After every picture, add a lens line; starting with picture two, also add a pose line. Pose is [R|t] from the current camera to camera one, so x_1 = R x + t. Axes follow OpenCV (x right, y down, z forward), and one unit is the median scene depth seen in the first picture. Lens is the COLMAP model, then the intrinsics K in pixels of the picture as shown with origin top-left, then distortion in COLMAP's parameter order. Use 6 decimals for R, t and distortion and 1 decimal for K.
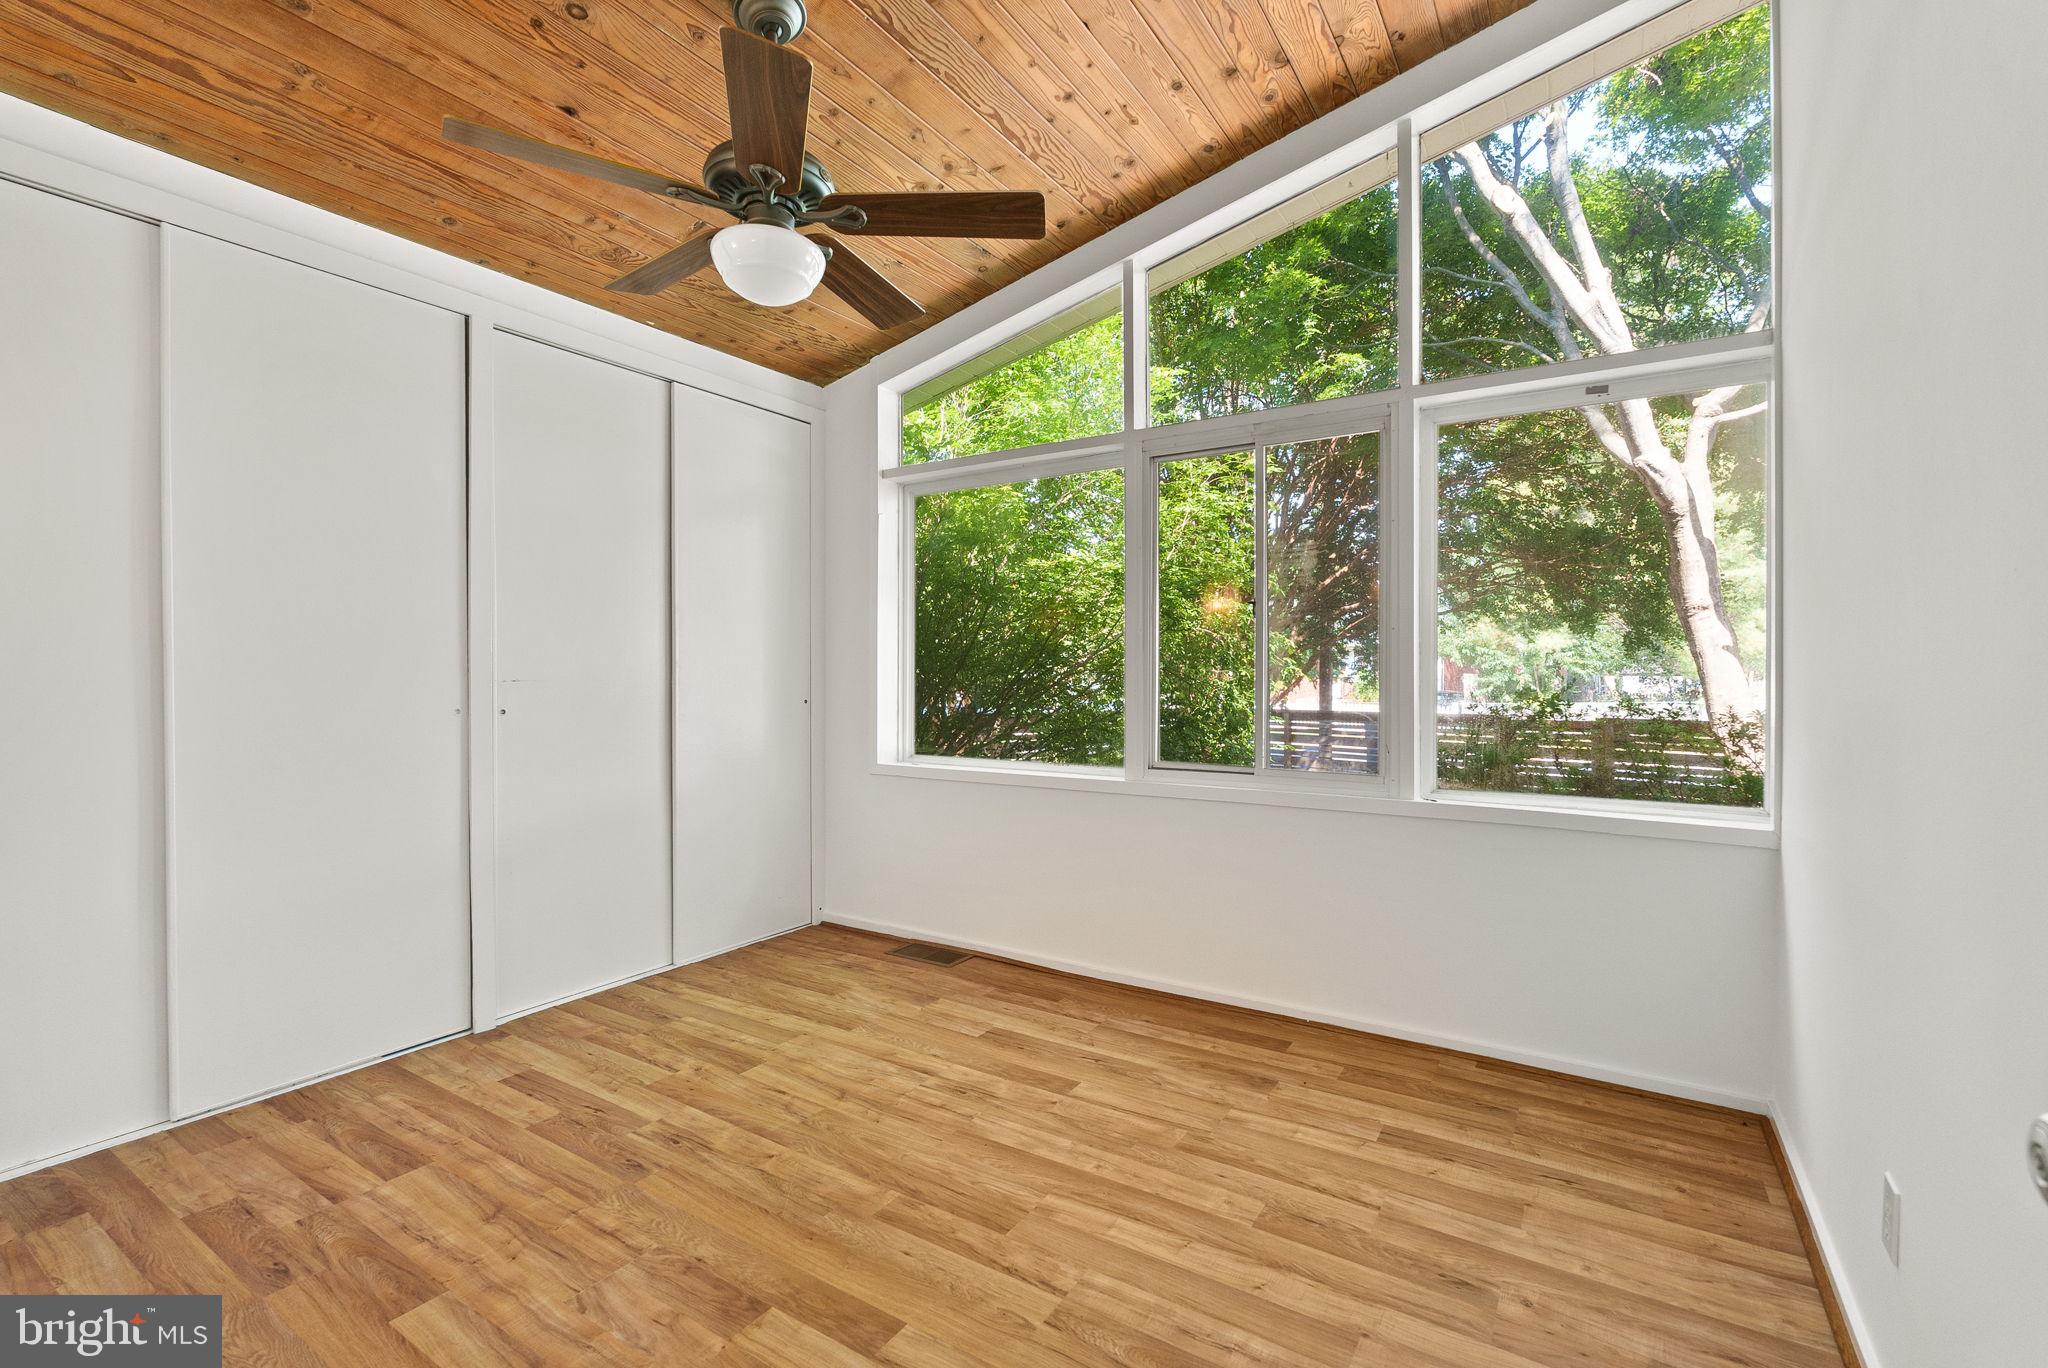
lens RADIAL K [[908.4, 0, 1026.3], [0, 908.4, 676.1], [0, 0, 1]] dist [-0.005640, 0.001297]
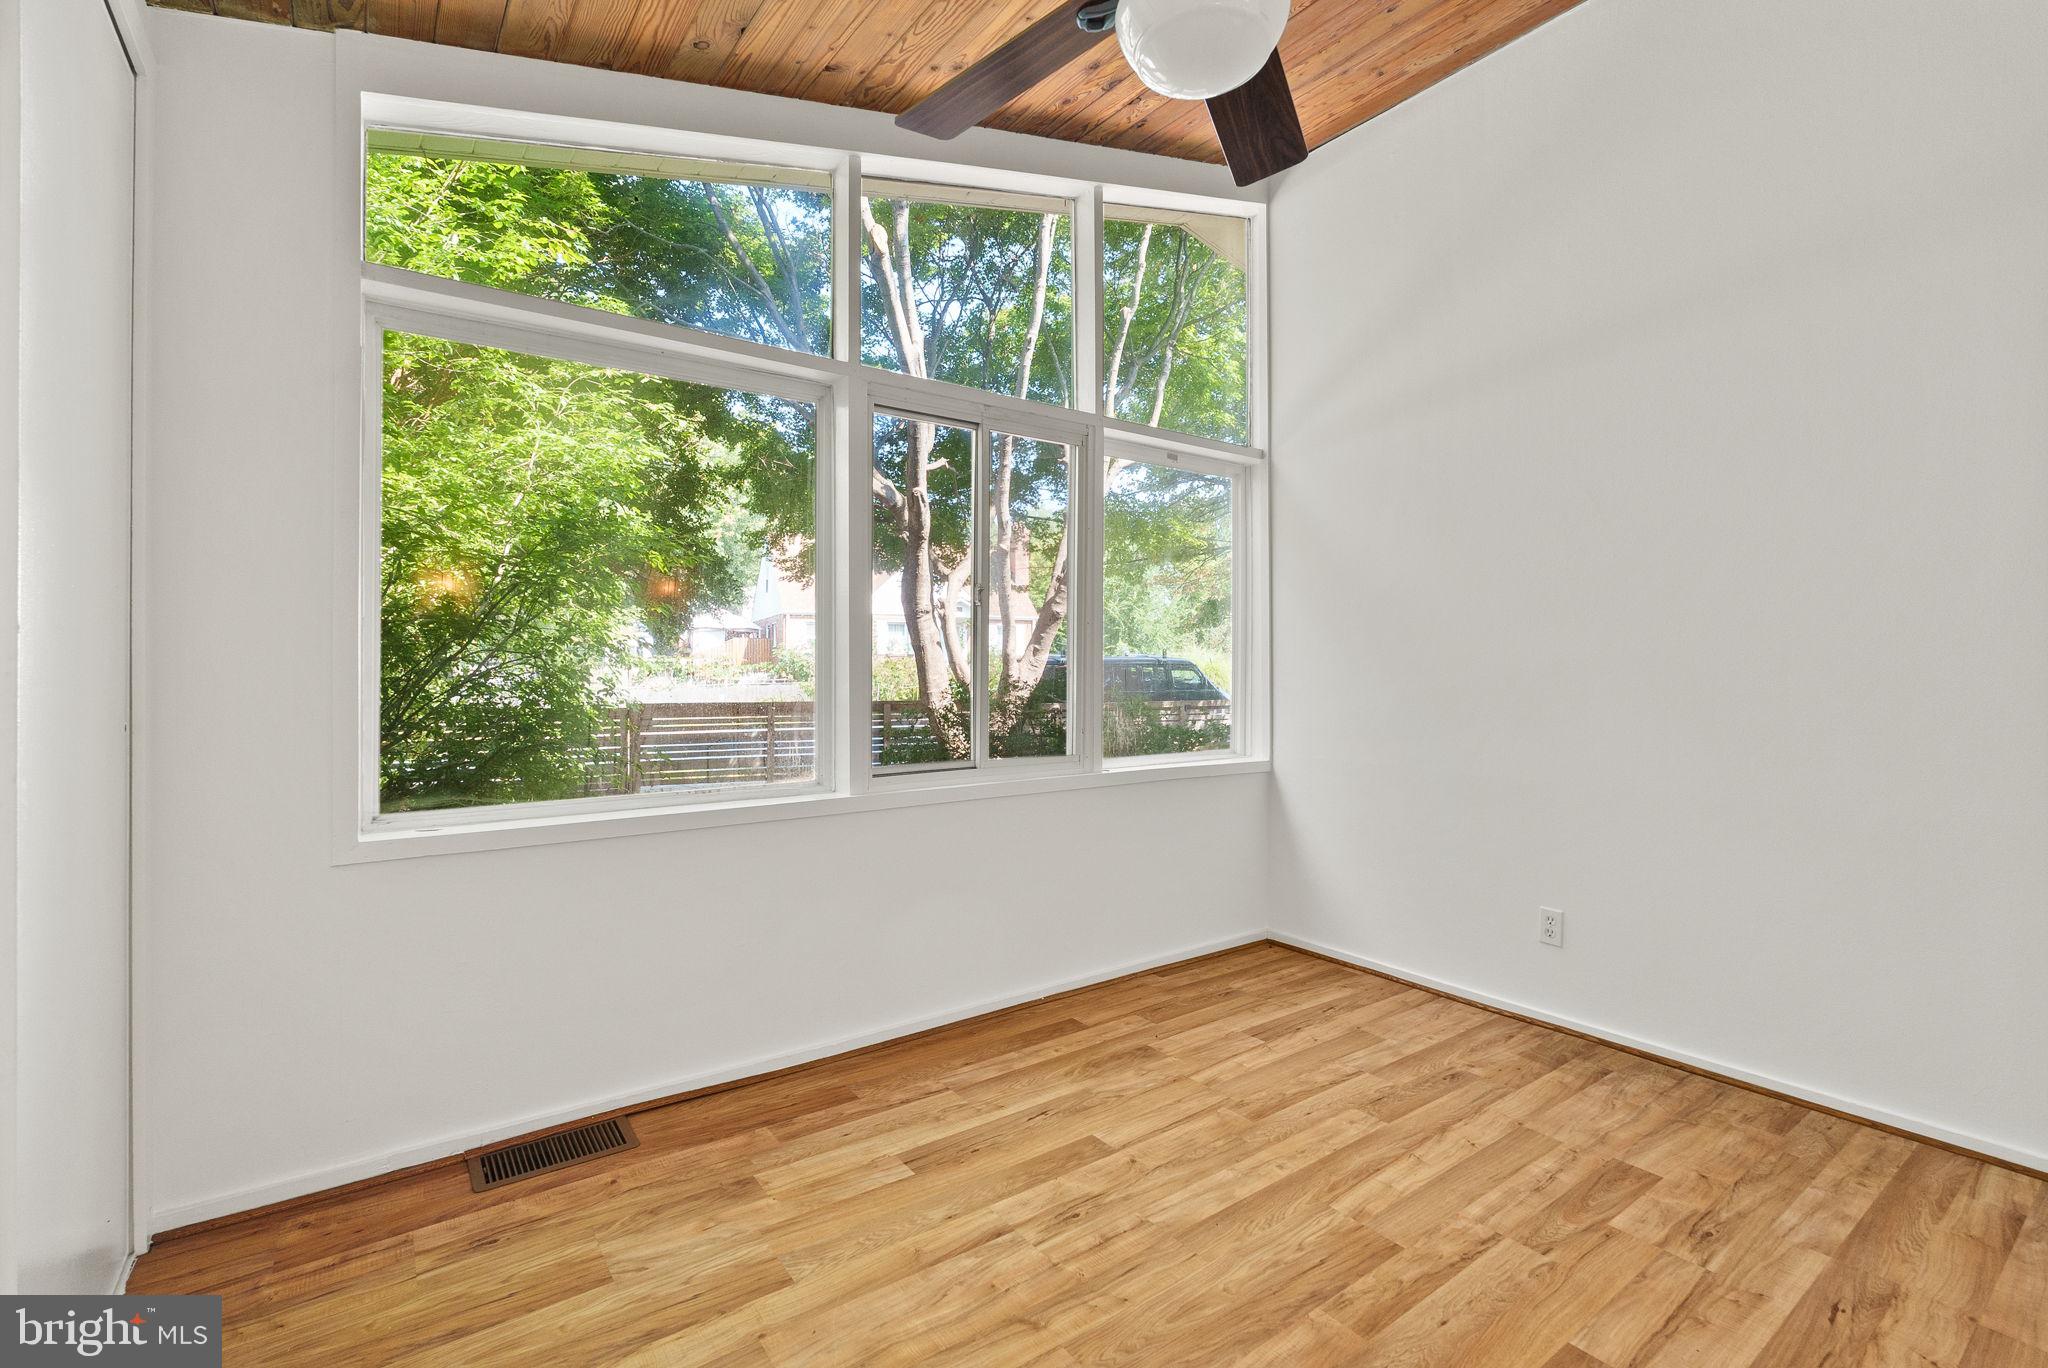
lens RADIAL K [[908.4, 0, 1027.0], [0, 908.4, 663.9], [0, 0, 1]] dist [-0.005640, 0.001297]
pose [[0.364607, -0.000141, 0.931162, -0.847004], [0.002102, 0.999998, -0.000671, -0.002894], [-0.931159, 0.002202, 0.364606, 0.813136]]
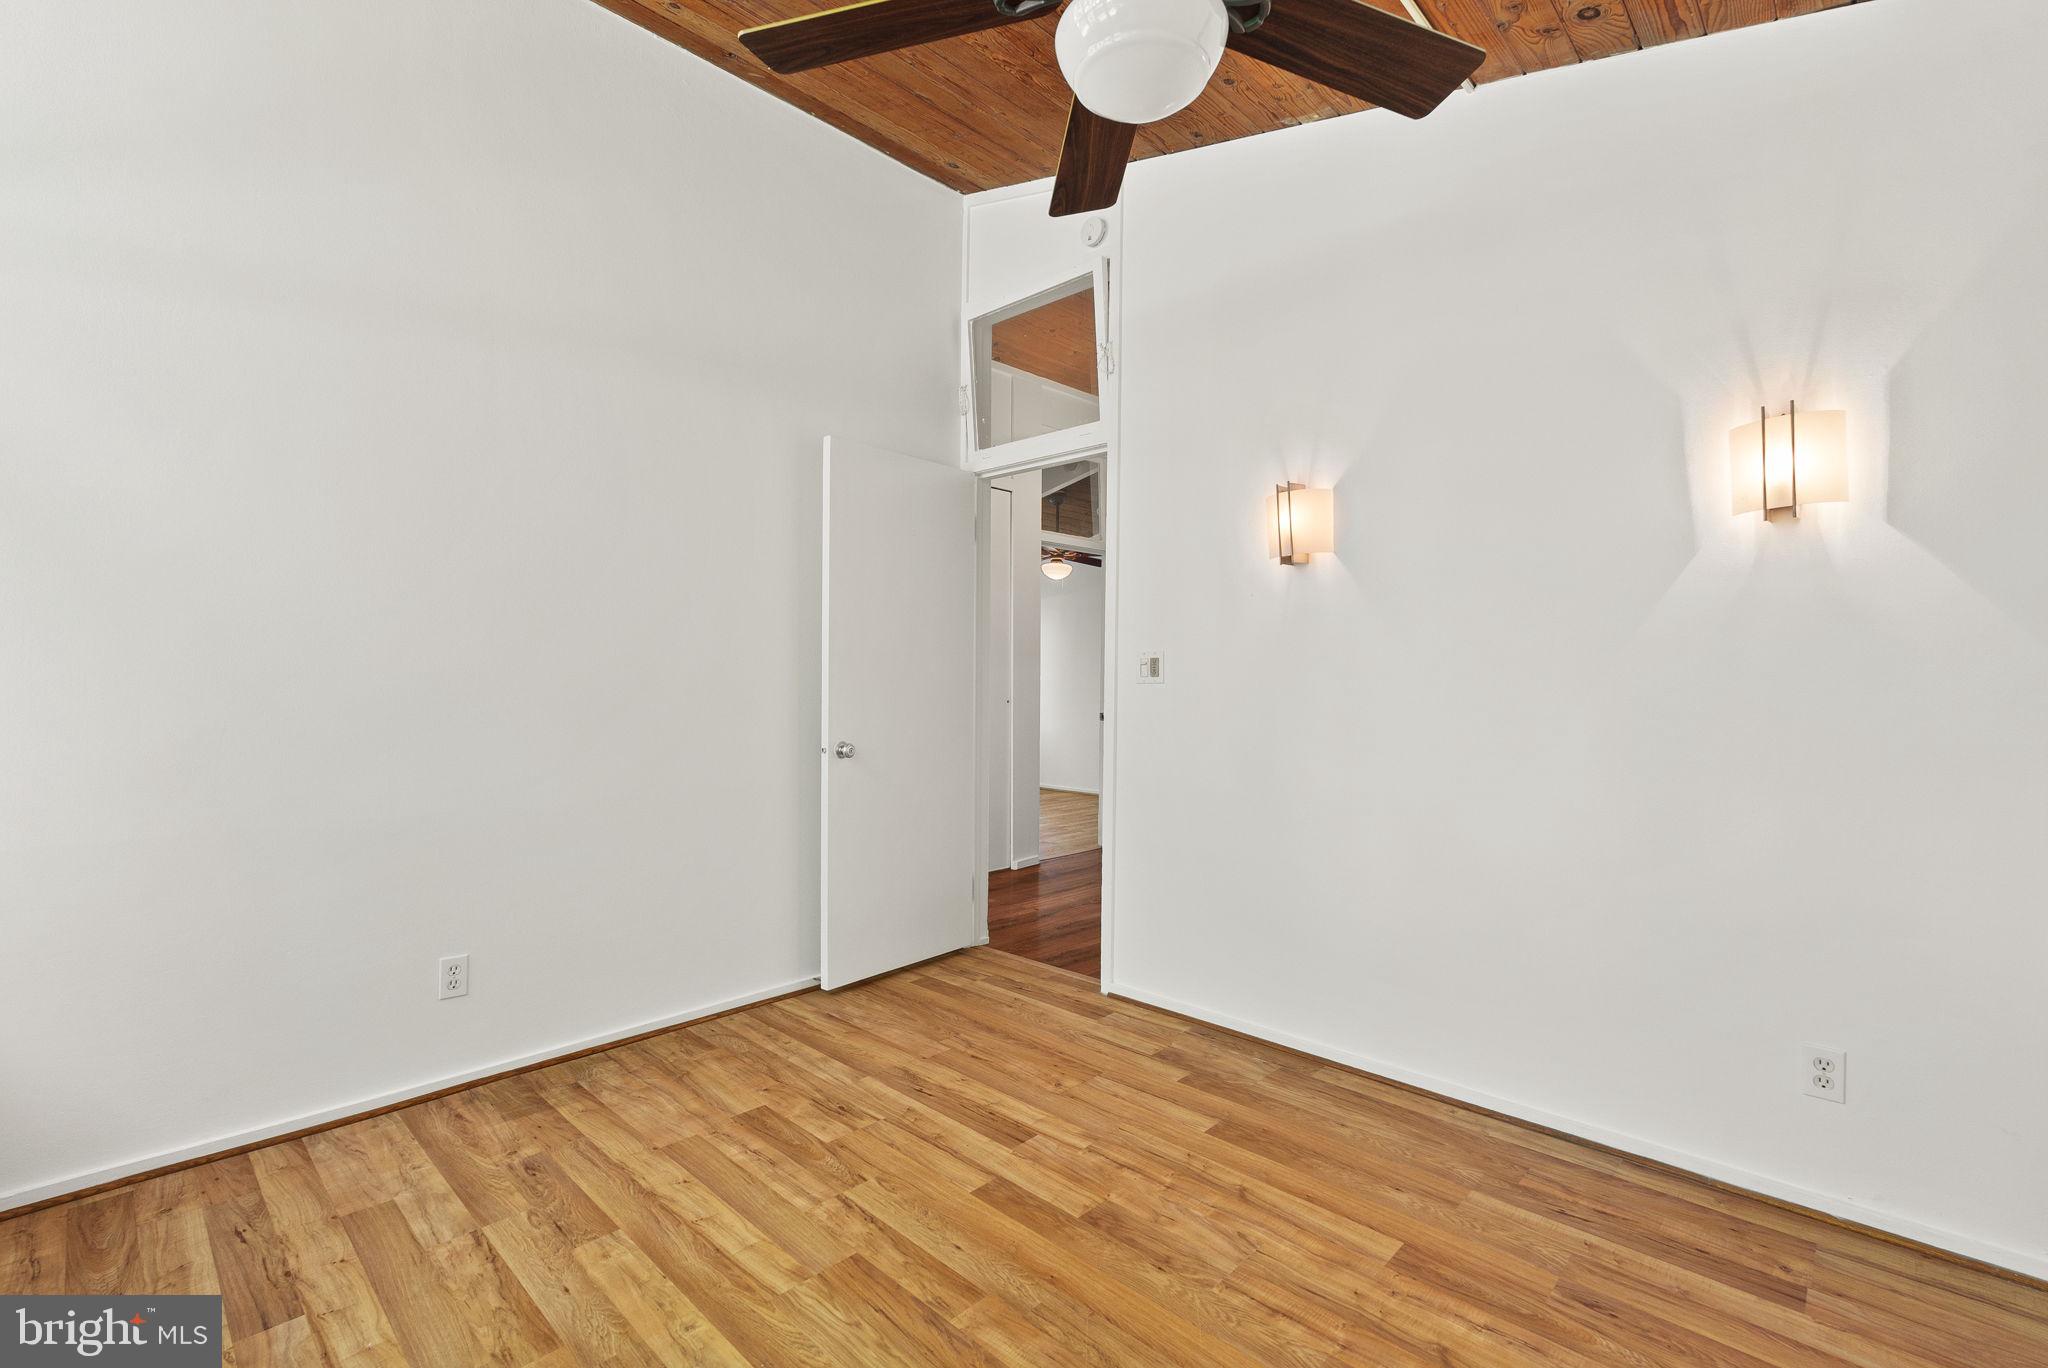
lens RADIAL K [[908.4, 0, 1022.0], [0, 908.4, 680.1], [0, 0, 1]] dist [-0.005640, 0.001297]
pose [[-0.980874, -0.007208, 0.194510, -0.305807], [-0.006669, 0.999972, 0.003422, -0.005083], [-0.194530, 0.002059, -0.980894, 1.531947]]
